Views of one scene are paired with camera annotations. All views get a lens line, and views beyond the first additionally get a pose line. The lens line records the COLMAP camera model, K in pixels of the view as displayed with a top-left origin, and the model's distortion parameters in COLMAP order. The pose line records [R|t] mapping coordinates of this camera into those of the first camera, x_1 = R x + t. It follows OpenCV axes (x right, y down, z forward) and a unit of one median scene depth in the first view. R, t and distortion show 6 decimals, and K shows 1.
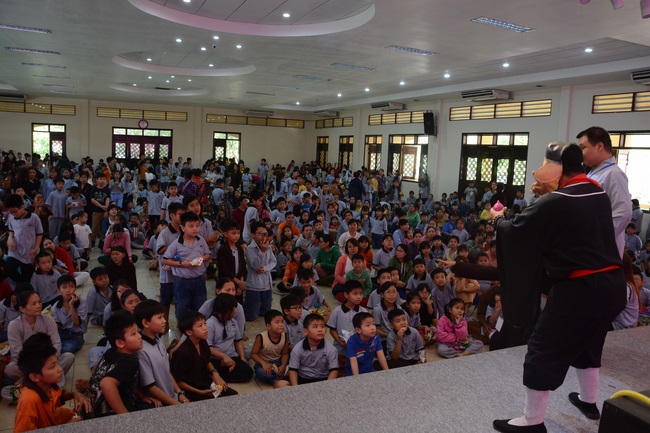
lens RADIAL K [[504.9, 0, 325.0], [0, 504.9, 216.5], [0, 0, 1]] dist [-0.161704, 0.129441]
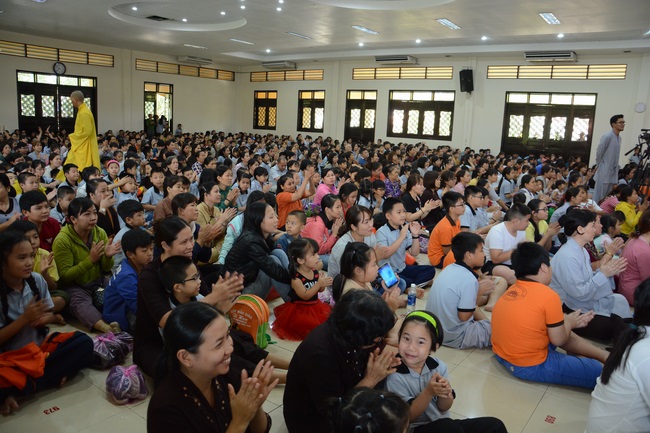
lens RADIAL K [[504.9, 0, 325.0], [0, 504.9, 216.5], [0, 0, 1]] dist [-0.161704, 0.129441]
pose [[0.872487, -0.095131, 0.479287, -0.393442], [0.055708, 0.993836, 0.095852, -0.018349], [-0.485451, -0.056930, 0.872408, 0.184310]]
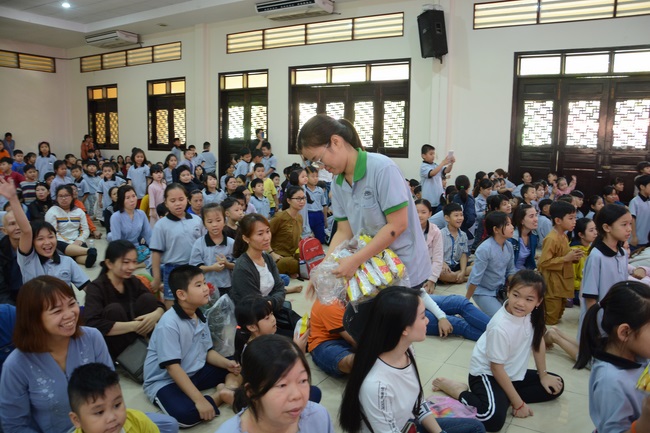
lens RADIAL K [[504.9, 0, 325.0], [0, 504.9, 216.5], [0, 0, 1]] dist [-0.161704, 0.129441]
pose [[0.829769, -0.123680, 0.544231, -0.118890], [0.095924, 0.992230, 0.079239, -0.041343], [-0.549802, -0.013546, 0.835185, 0.471910]]
